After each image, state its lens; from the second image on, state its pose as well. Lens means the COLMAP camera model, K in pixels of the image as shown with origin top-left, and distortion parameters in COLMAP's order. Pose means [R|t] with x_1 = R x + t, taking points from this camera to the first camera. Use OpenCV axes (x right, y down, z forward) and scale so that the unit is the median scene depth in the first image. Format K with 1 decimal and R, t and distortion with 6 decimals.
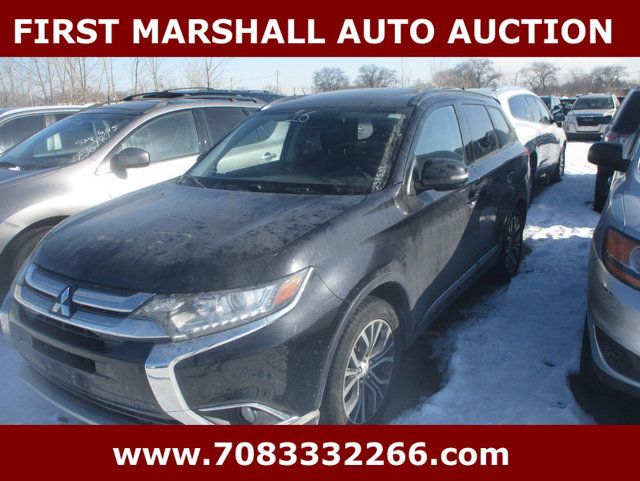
lens RADIAL K [[529.4, 0, 321.9], [0, 529.4, 239.0], [0, 0, 1]] dist [-0.033964, -0.004440]
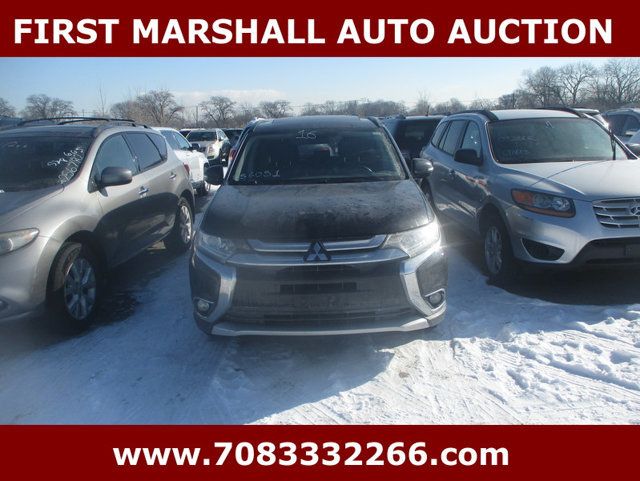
lens RADIAL K [[529.4, 0, 321.2], [0, 529.4, 243.0], [0, 0, 1]] dist [-0.033964, -0.004440]
pose [[0.835291, -0.112859, 0.538100, -0.834496], [0.139907, 0.990119, -0.009512, 0.071543], [-0.531709, 0.083229, 0.842828, -0.170949]]
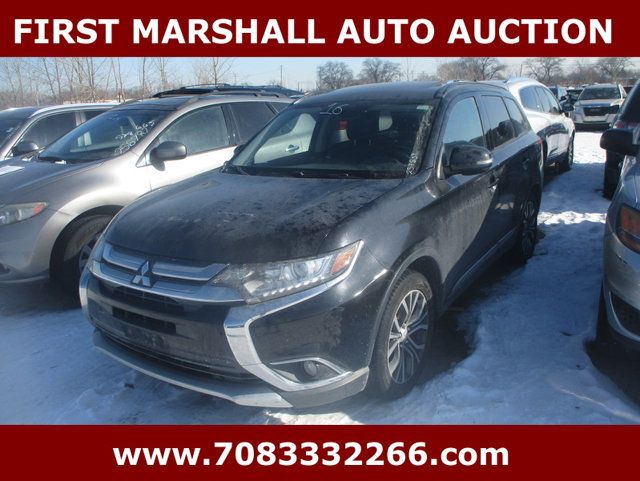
lens RADIAL K [[529.4, 0, 321.9], [0, 529.4, 238.2], [0, 0, 1]] dist [-0.033964, -0.004440]
pose [[0.999864, -0.012805, -0.010409, -0.060693], [0.012893, 0.999881, 0.008522, 0.024214], [0.010299, -0.008655, 0.999910, -0.090719]]
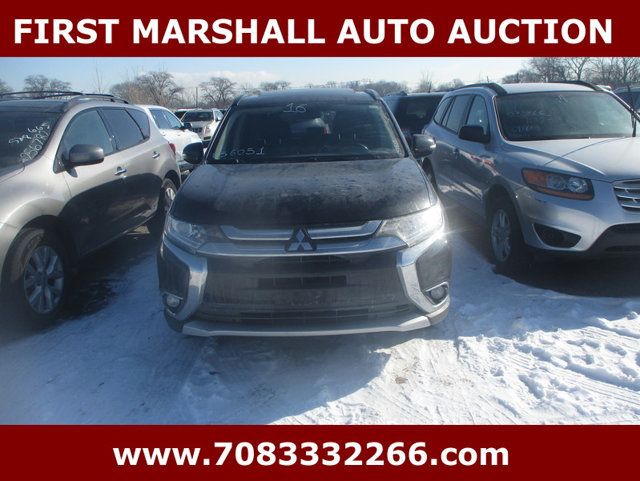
lens RADIAL K [[529.4, 0, 322.1], [0, 529.4, 243.1], [0, 0, 1]] dist [-0.033964, -0.004440]
pose [[0.835894, -0.131354, 0.532942, -0.737810], [0.140434, 0.989806, 0.023693, 0.066617], [-0.530622, 0.055039, 0.845820, -0.072191]]
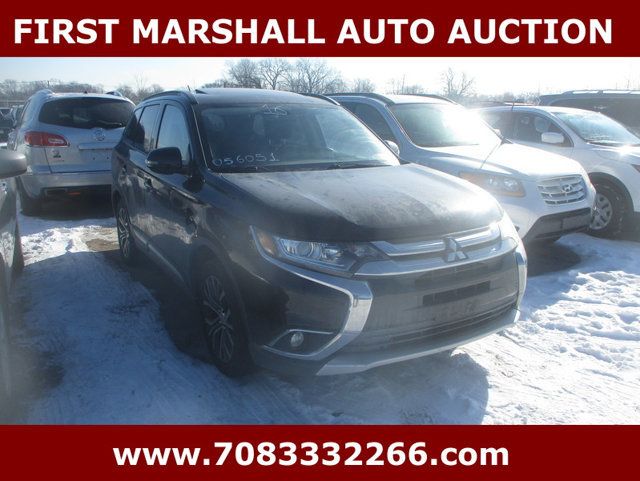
lens RADIAL K [[529.4, 0, 320.0], [0, 529.4, 240.0], [0, 0, 1]] dist [-0.033964, -0.004440]
pose [[0.431586, -0.180120, 0.883906, -1.111316], [0.199973, 0.974586, 0.100957, -0.058083], [-0.879627, 0.133186, 0.456637, 0.463293]]
